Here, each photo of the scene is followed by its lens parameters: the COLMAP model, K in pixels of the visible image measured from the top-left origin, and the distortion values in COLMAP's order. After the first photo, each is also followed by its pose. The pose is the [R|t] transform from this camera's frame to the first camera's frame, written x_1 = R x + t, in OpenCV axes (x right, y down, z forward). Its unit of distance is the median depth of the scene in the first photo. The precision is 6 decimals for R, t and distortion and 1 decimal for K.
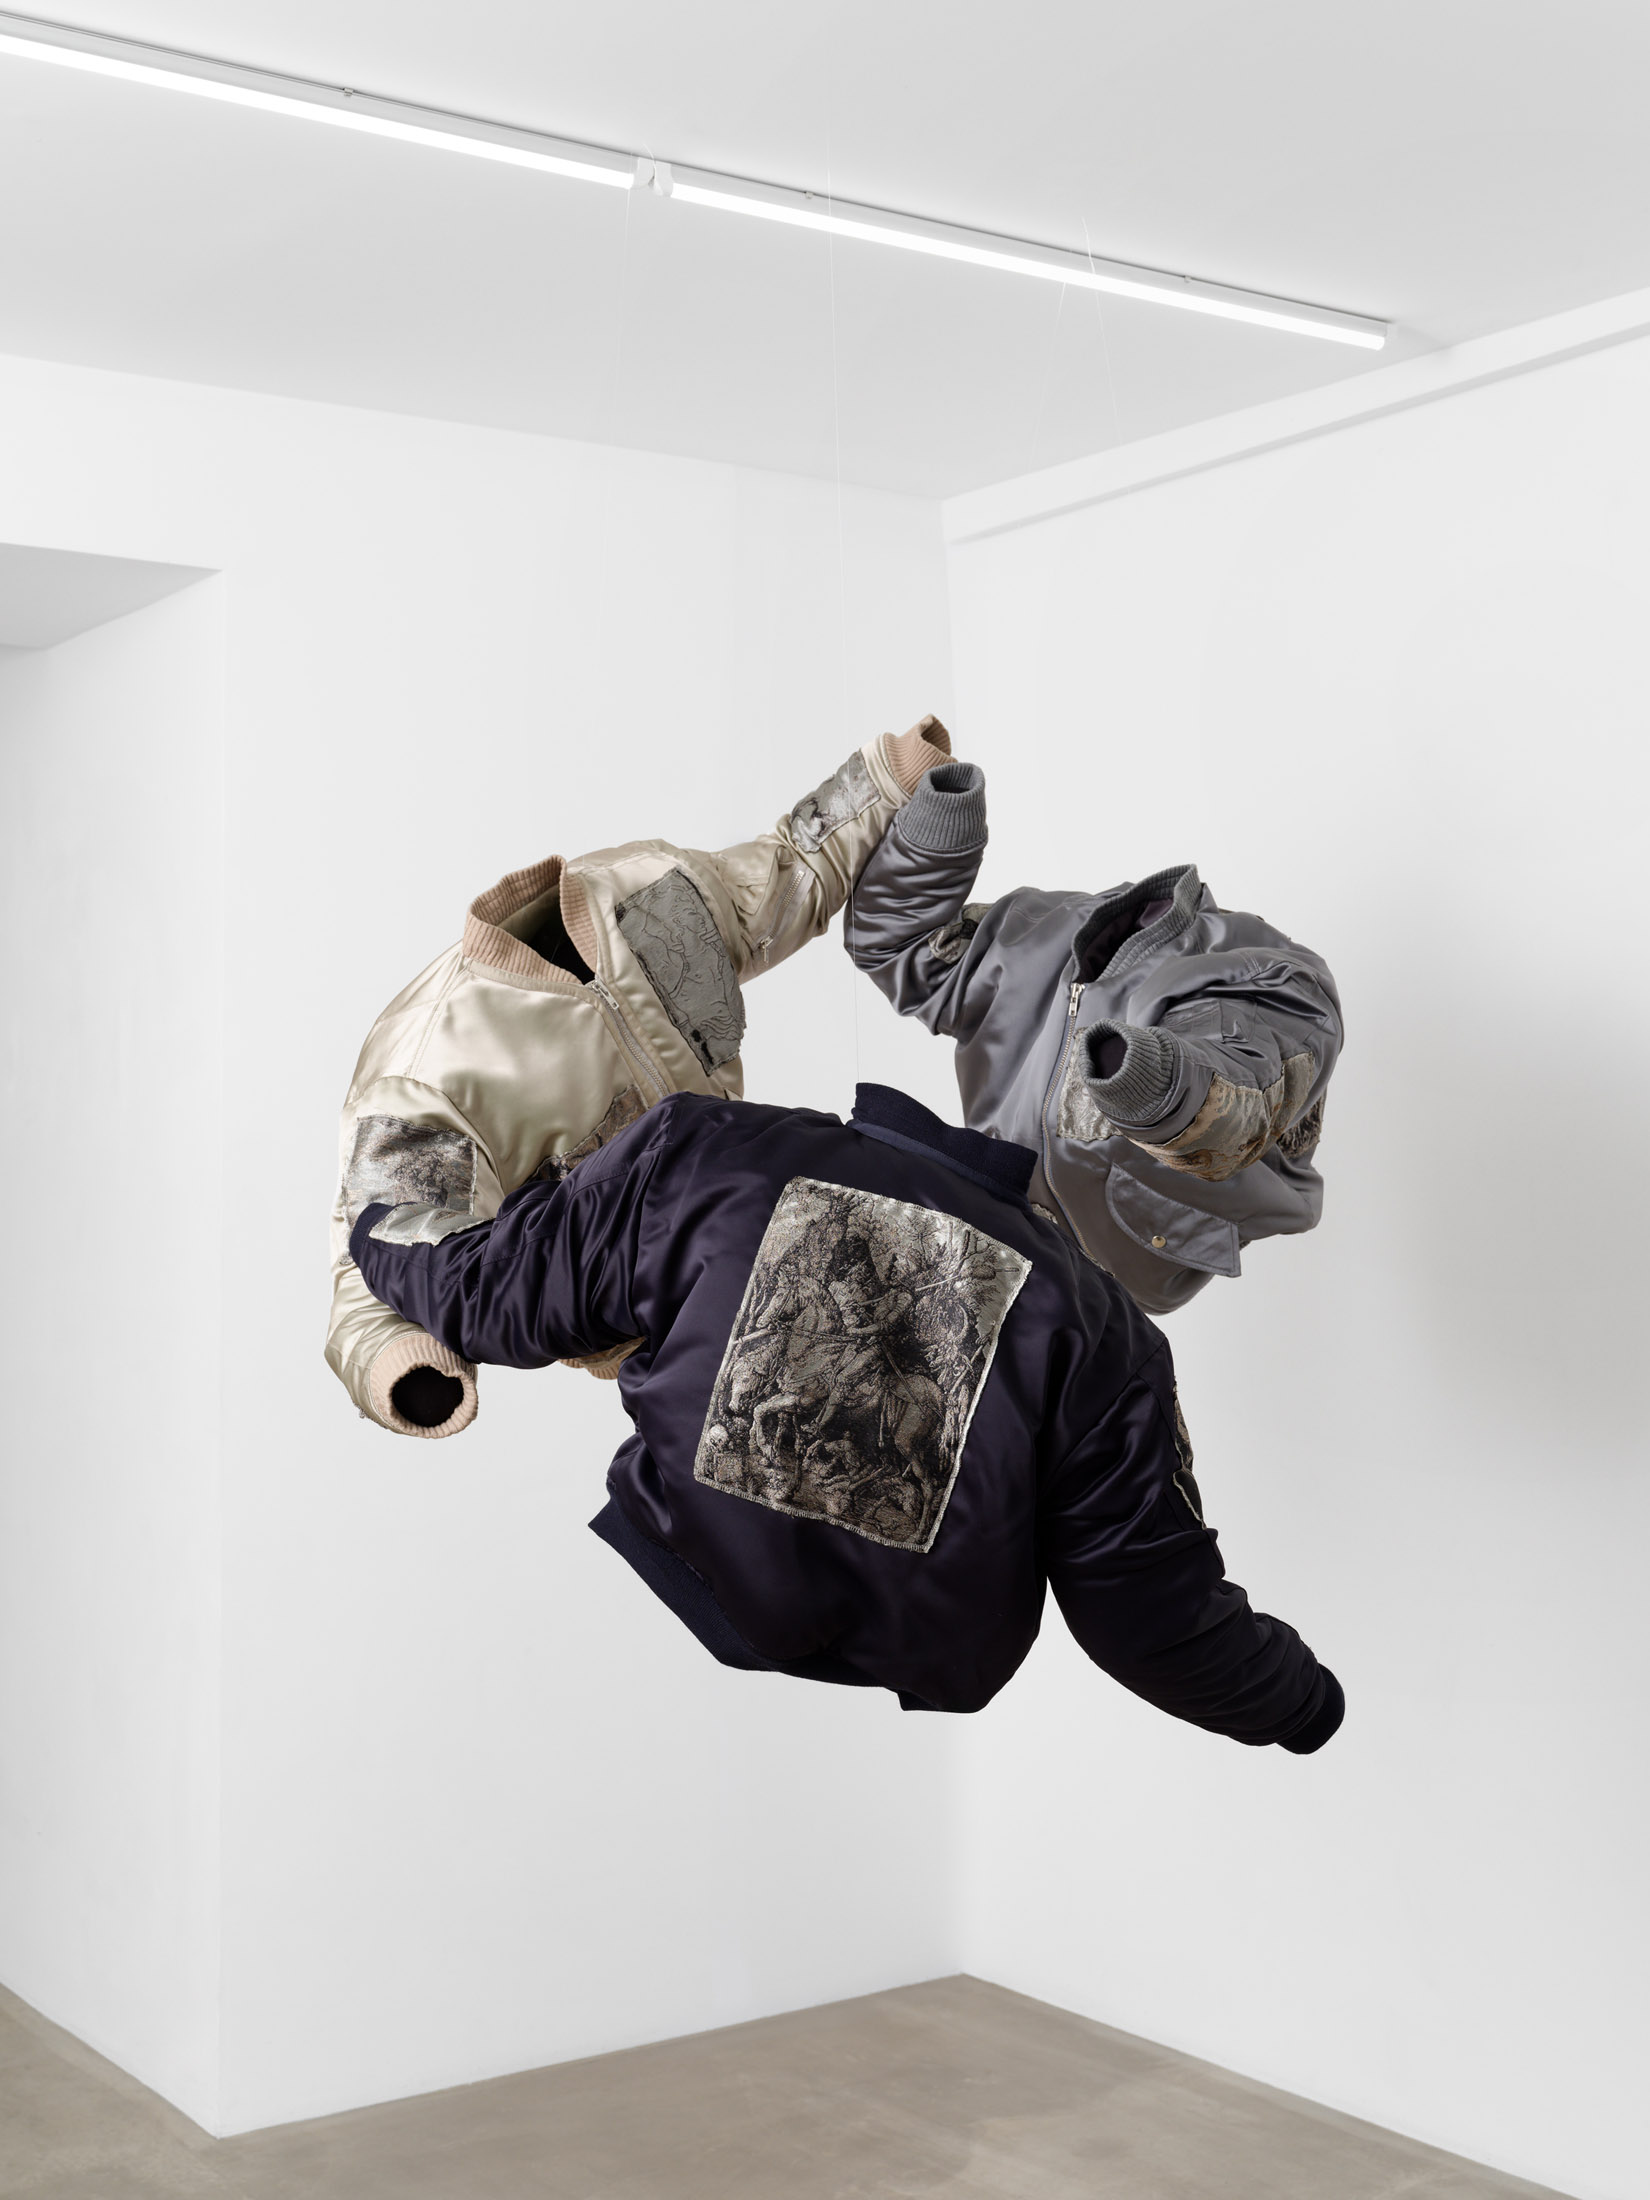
lens RADIAL K [[2867.1, 0, 825.6], [0, 2867.1, 1082.3], [0, 0, 1]] dist [0.012975, 0.000000]
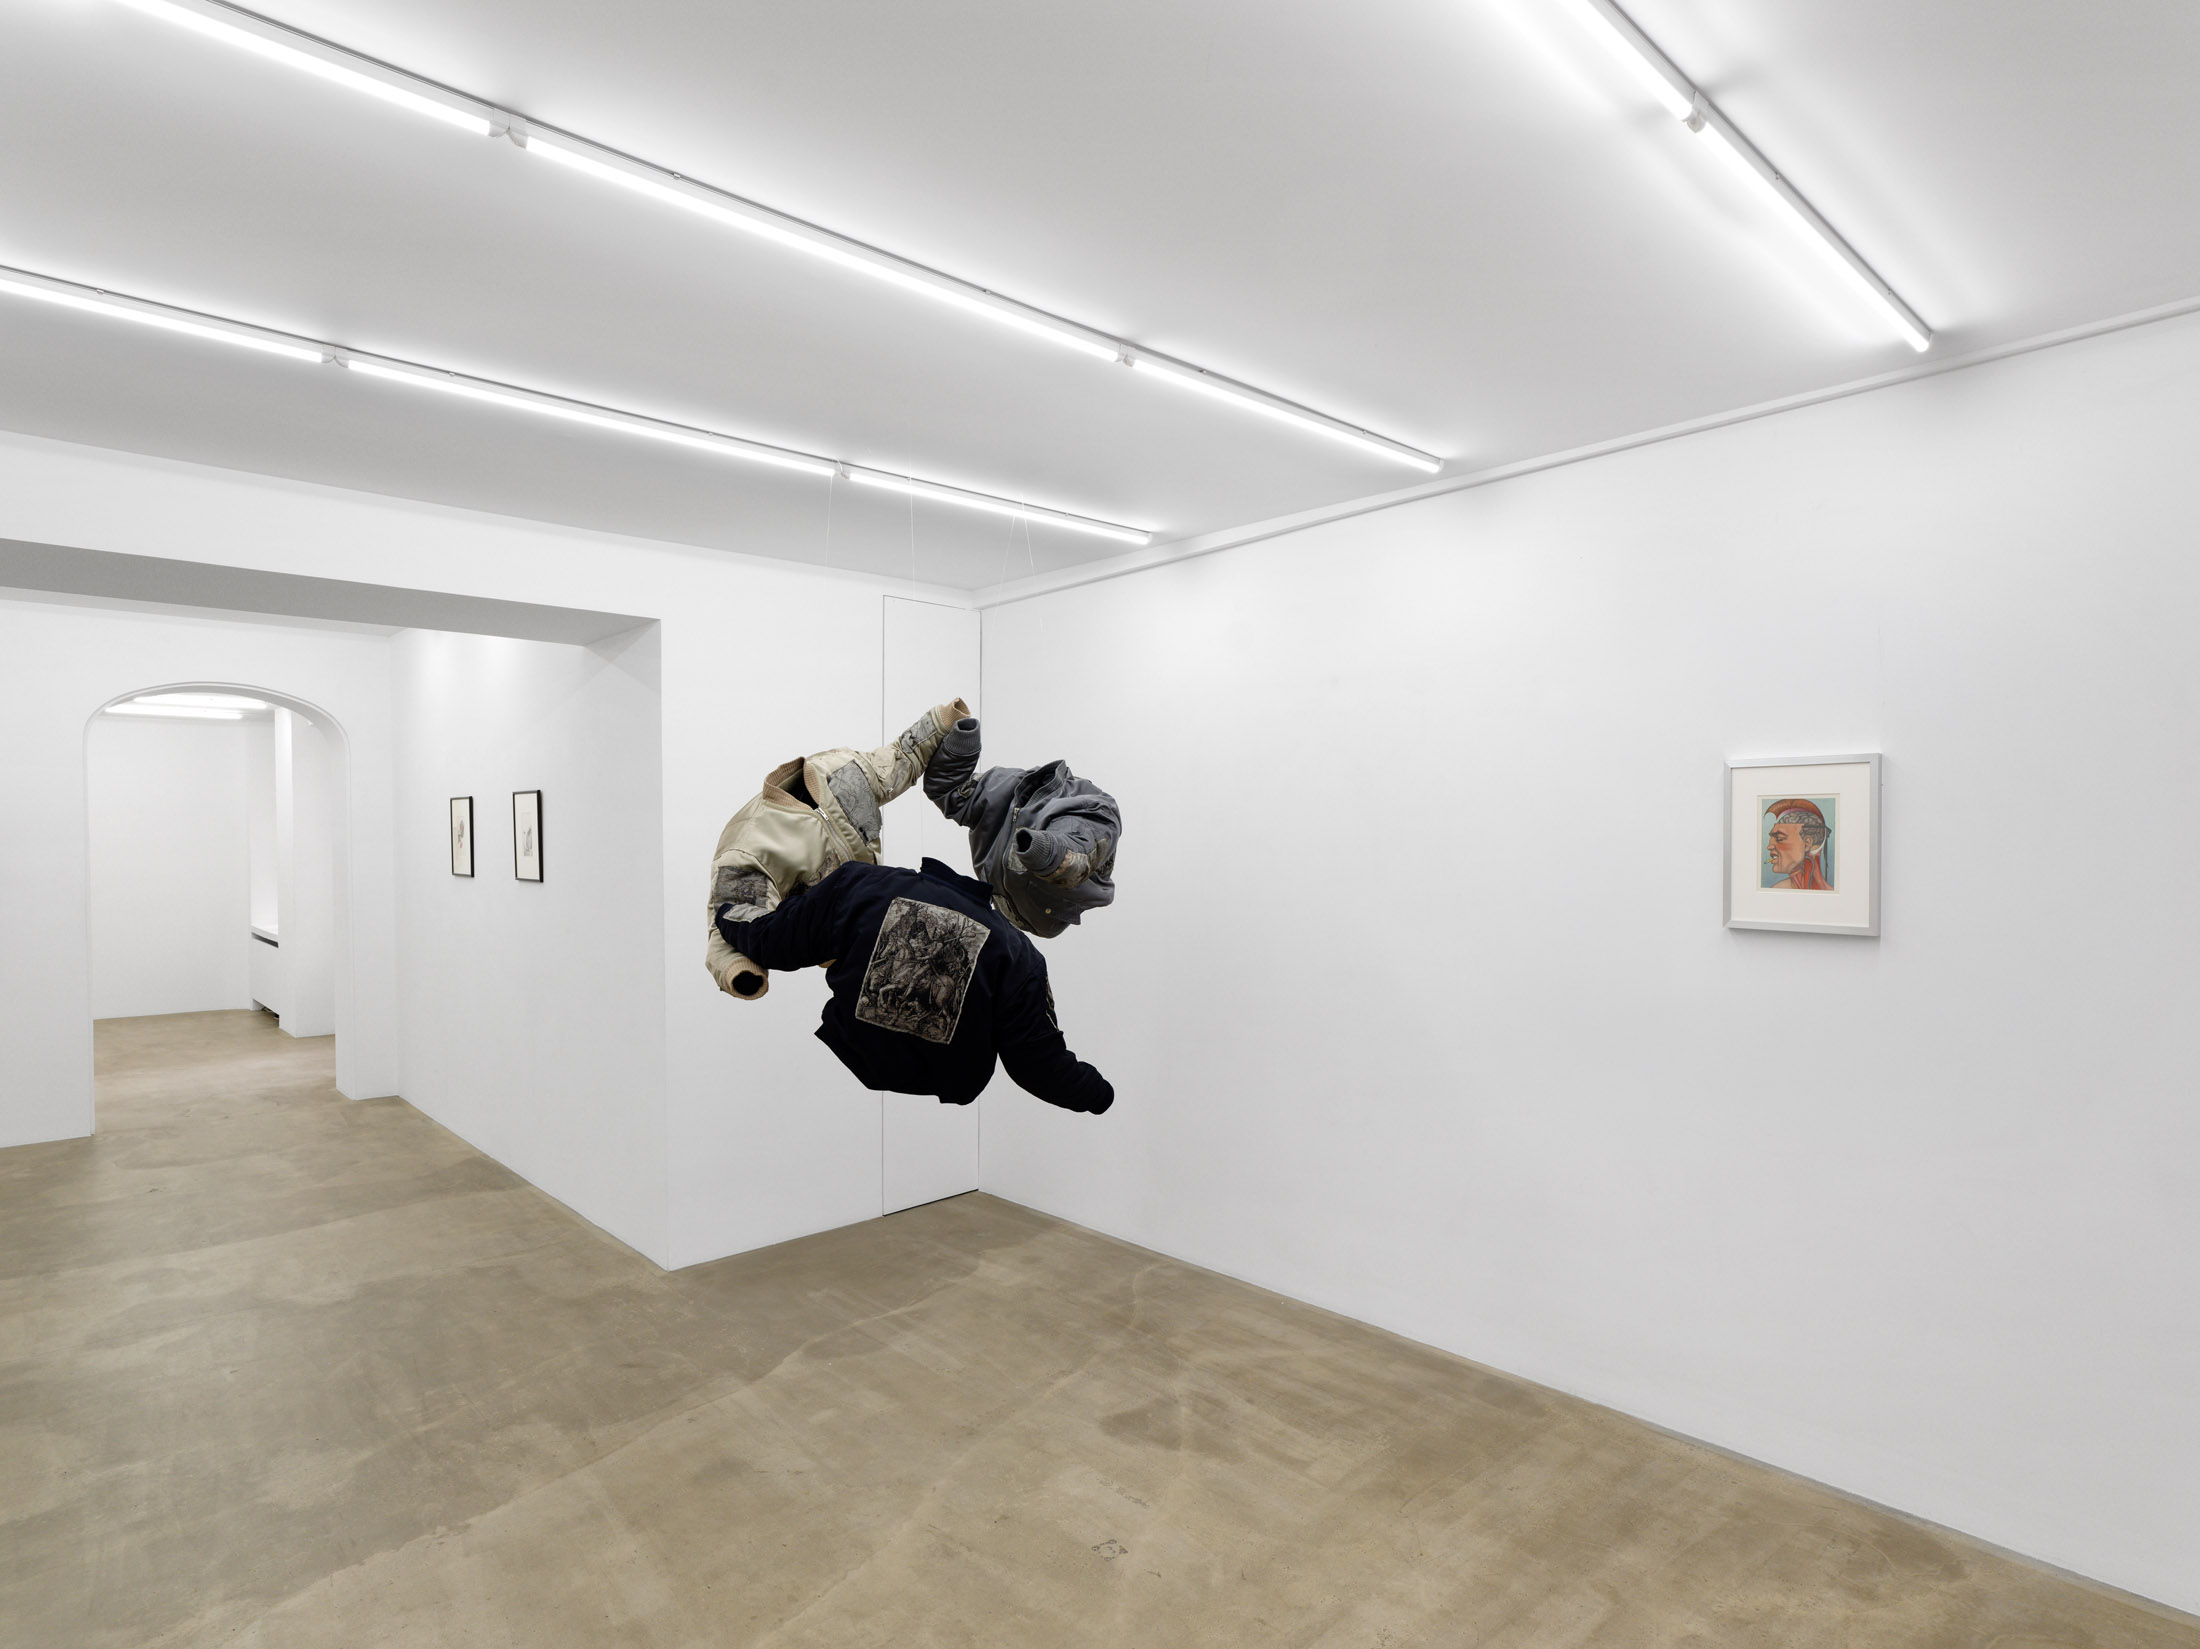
lens RADIAL K [[1211.5, 0, 1109.4], [0, 1211.5, 860.1], [0, 0, 1]] dist [-0.018419, 0.012698]
pose [[0.990217, -0.000700, 0.139537, 0.022222], [-0.005828, 0.998908, 0.046364, -0.041735], [-0.139417, -0.046723, 0.989131, -0.064496]]
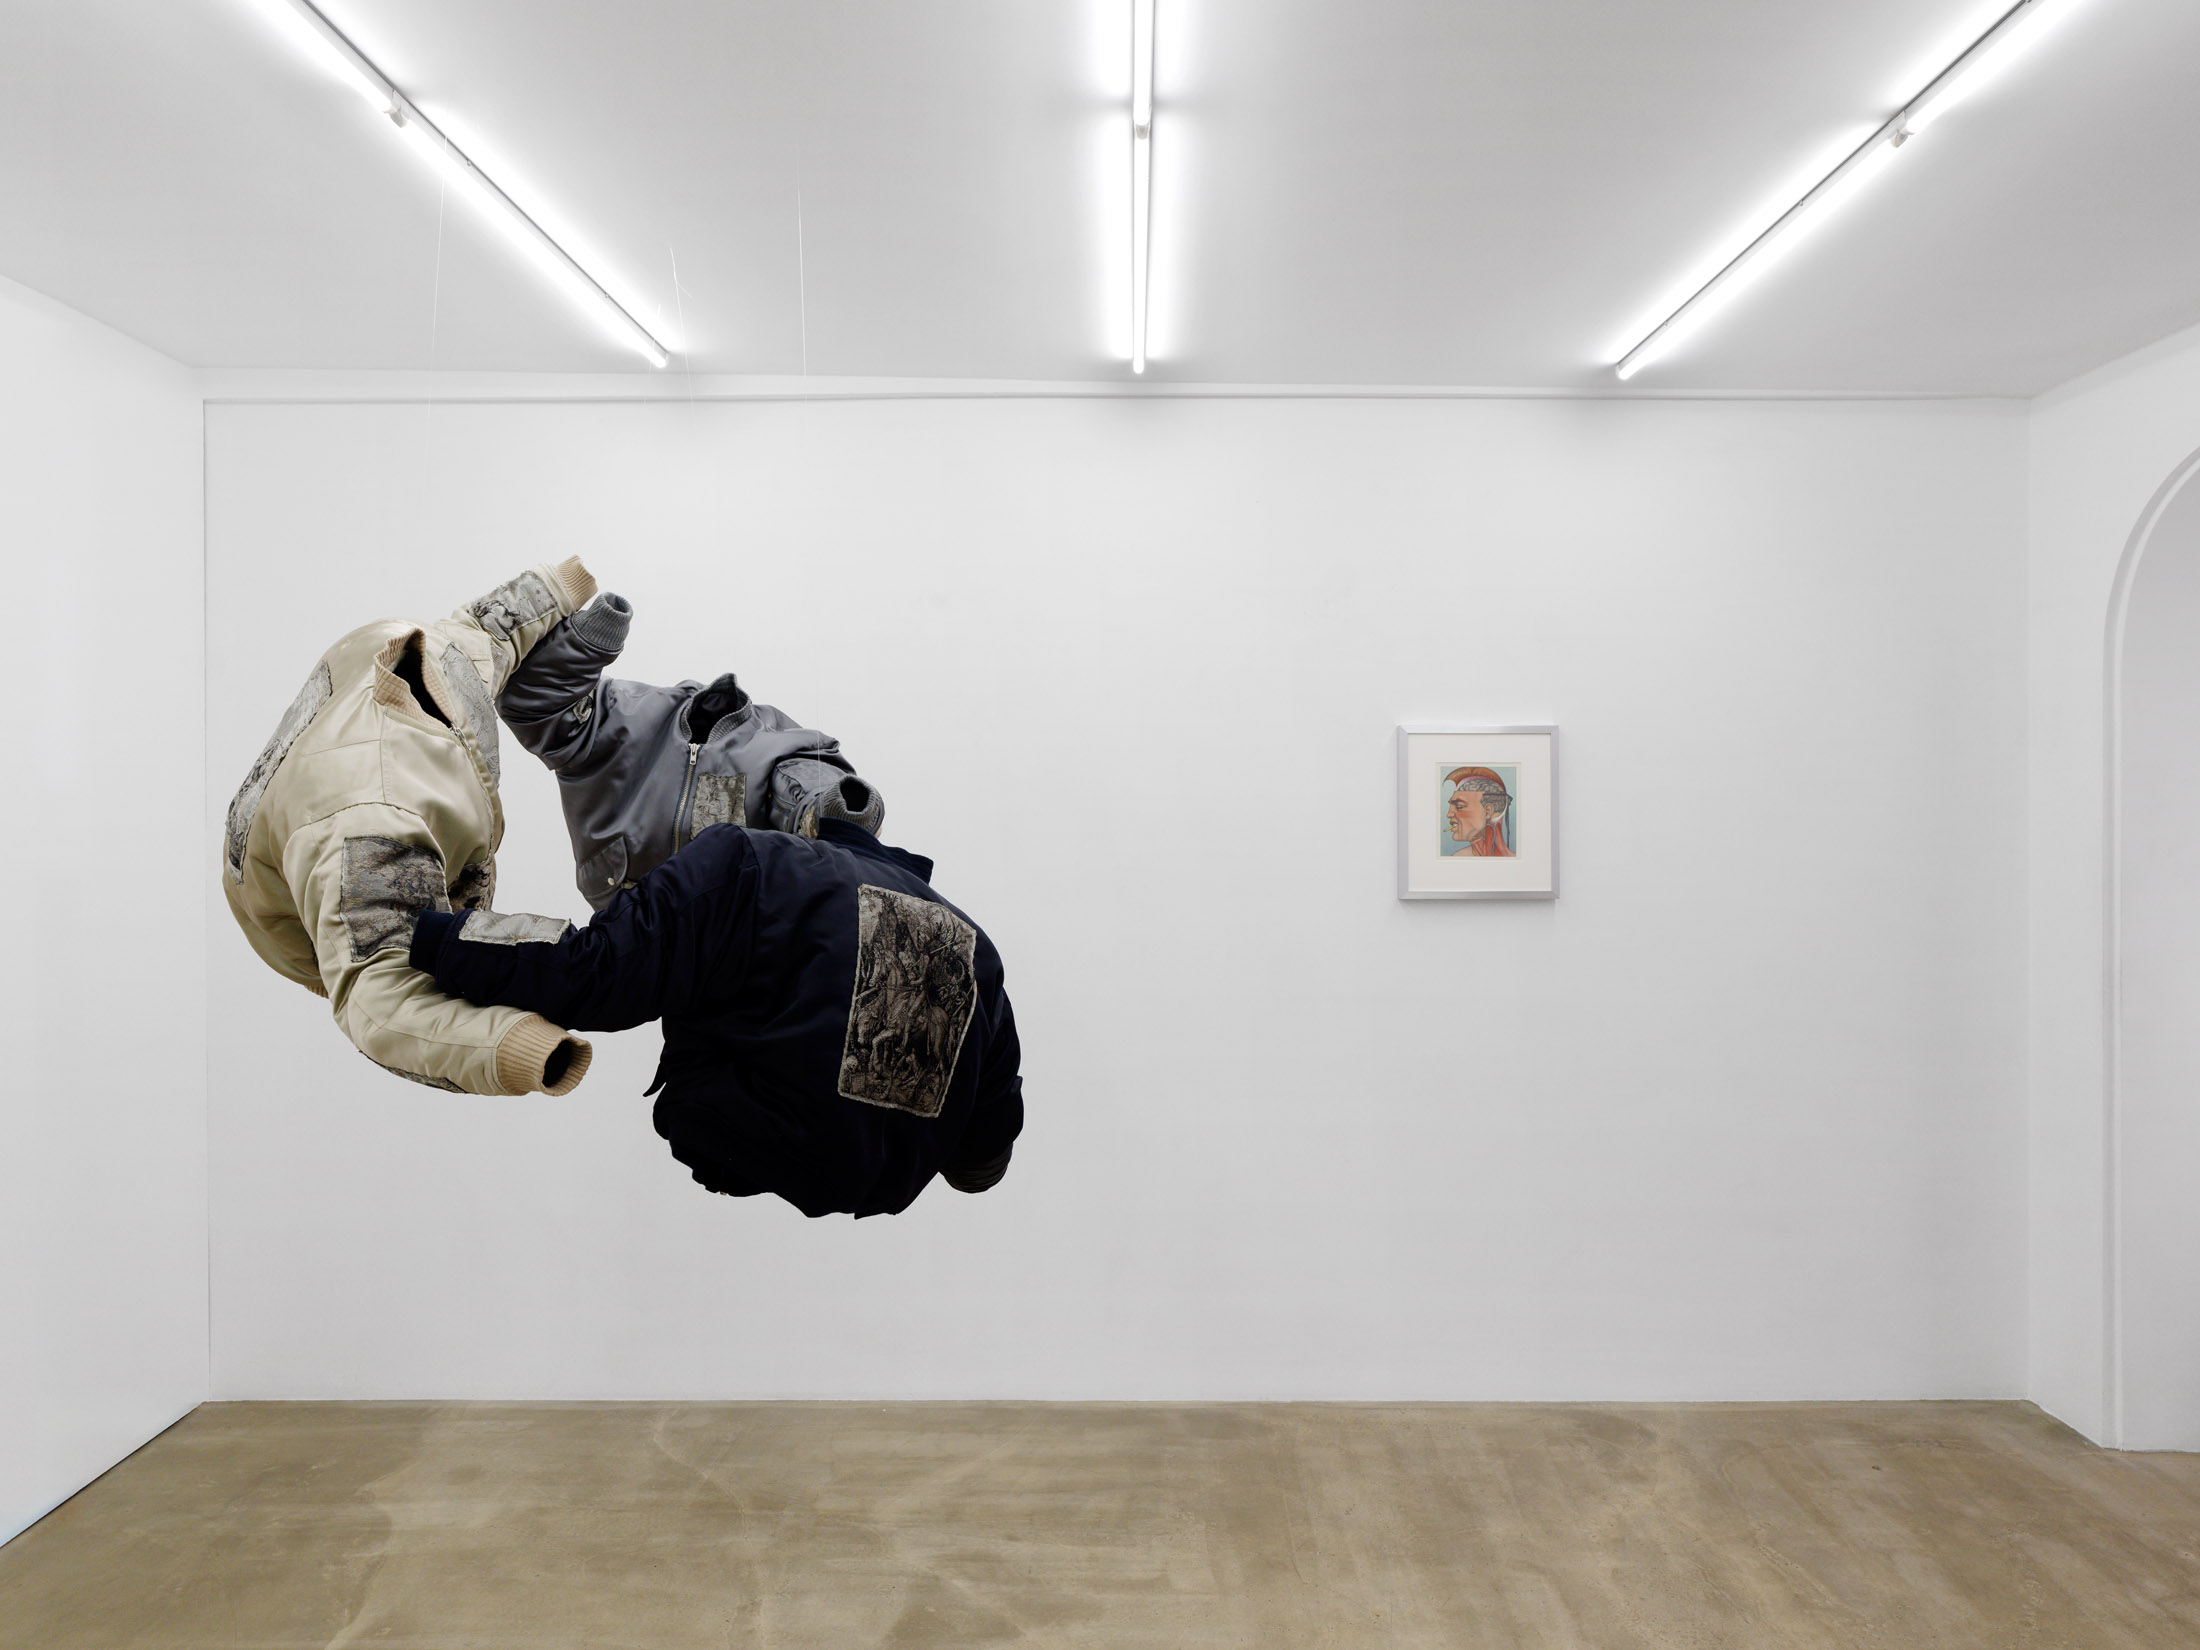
lens RADIAL K [[1384.0, 0, 1136.2], [0, 1384.0, 817.2], [0, 0, 1]] dist [-0.014243, 0.007291]
pose [[0.558453, 0.006516, 0.829511, -0.447510], [-0.033870, 0.999314, 0.014953, -0.014931], [-0.828845, -0.036447, 0.558290, 0.399955]]
